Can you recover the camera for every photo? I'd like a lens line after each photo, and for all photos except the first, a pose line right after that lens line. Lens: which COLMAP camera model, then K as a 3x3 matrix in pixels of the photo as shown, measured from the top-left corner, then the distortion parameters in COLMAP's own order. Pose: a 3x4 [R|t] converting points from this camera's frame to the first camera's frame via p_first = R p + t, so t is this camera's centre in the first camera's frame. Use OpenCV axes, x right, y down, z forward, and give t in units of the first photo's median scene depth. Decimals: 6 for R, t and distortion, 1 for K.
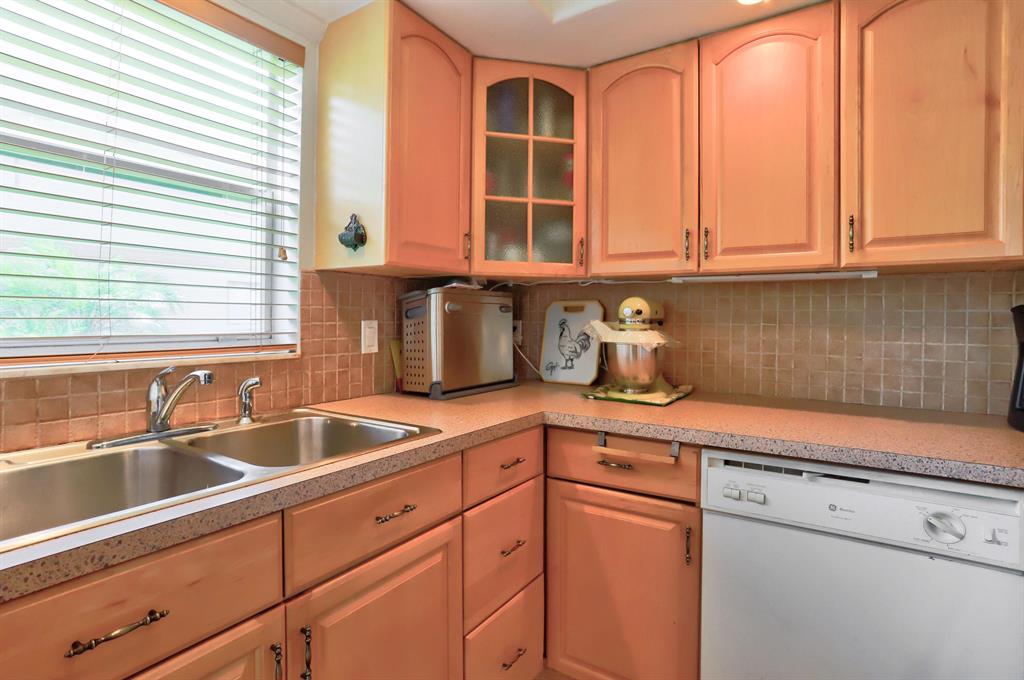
lens RADIAL K [[506.5, 0, 503.5], [0, 506.5, 321.7], [0, 0, 1]] dist [-0.062610, 0.029537]
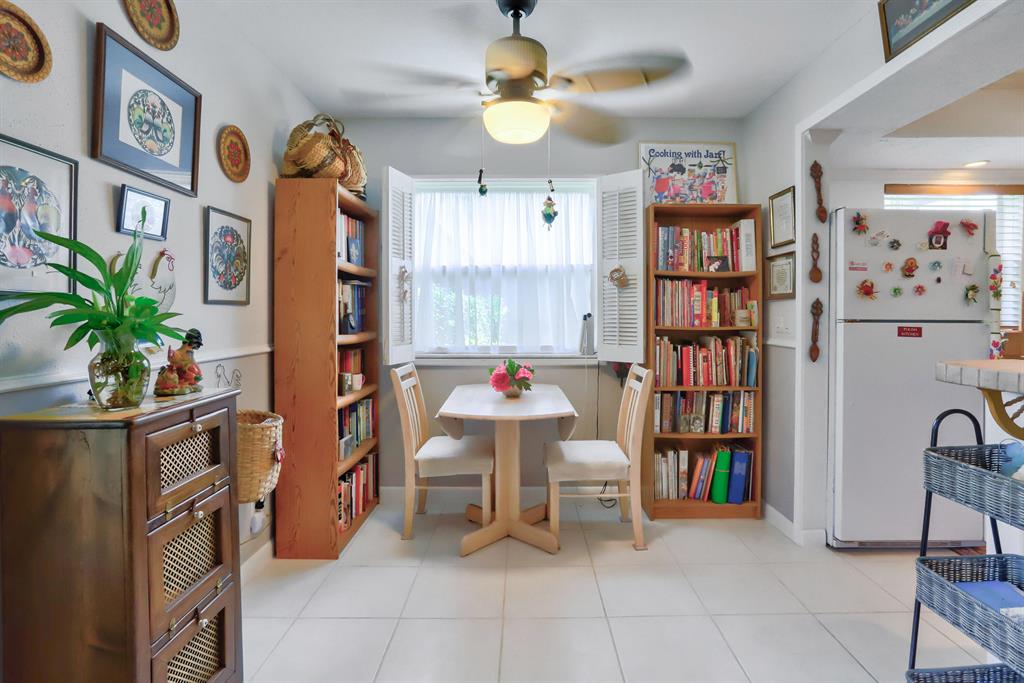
lens RADIAL K [[506.6, 0, 523.3], [0, 506.6, 317.1], [0, 0, 1]] dist [-0.059726, 0.032151]
pose [[0.545707, 0.006527, -0.837951, 0.179505], [-0.008656, 0.999960, 0.002152, 0.017858], [0.837931, 0.006079, 0.545742, -1.761446]]
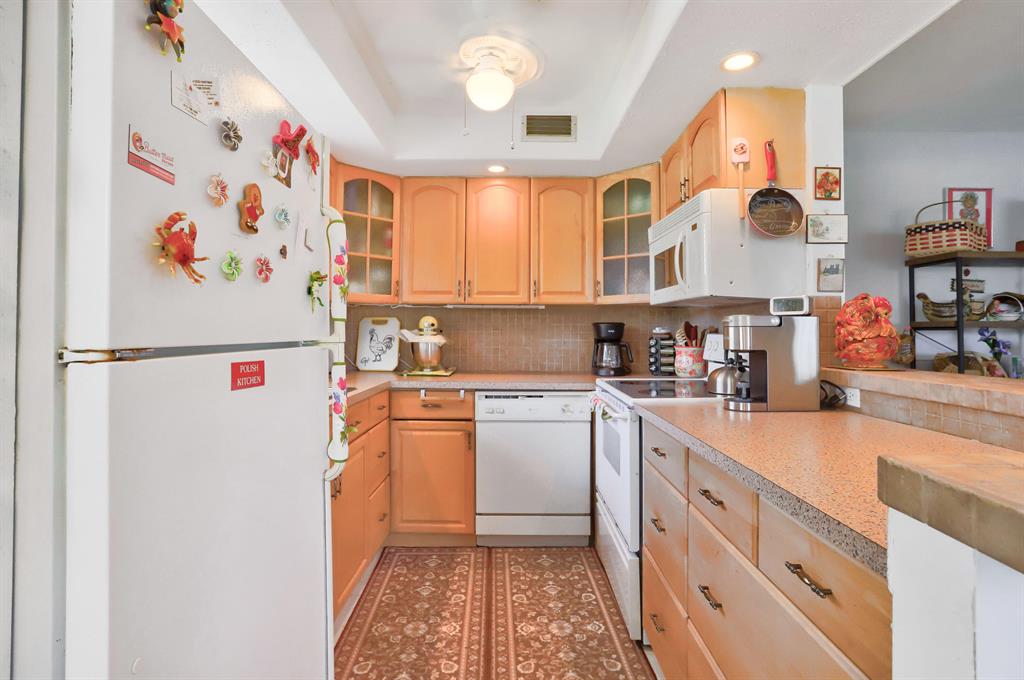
lens RADIAL K [[506.5, 0, 503.5], [0, 506.5, 321.7], [0, 0, 1]] dist [-0.062610, 0.029537]
pose [[0.842232, 0.007413, 0.539065, -0.484667], [0.003718, 0.999802, -0.019556, 0.006397], [-0.539103, 0.018475, 0.842037, -0.632595]]
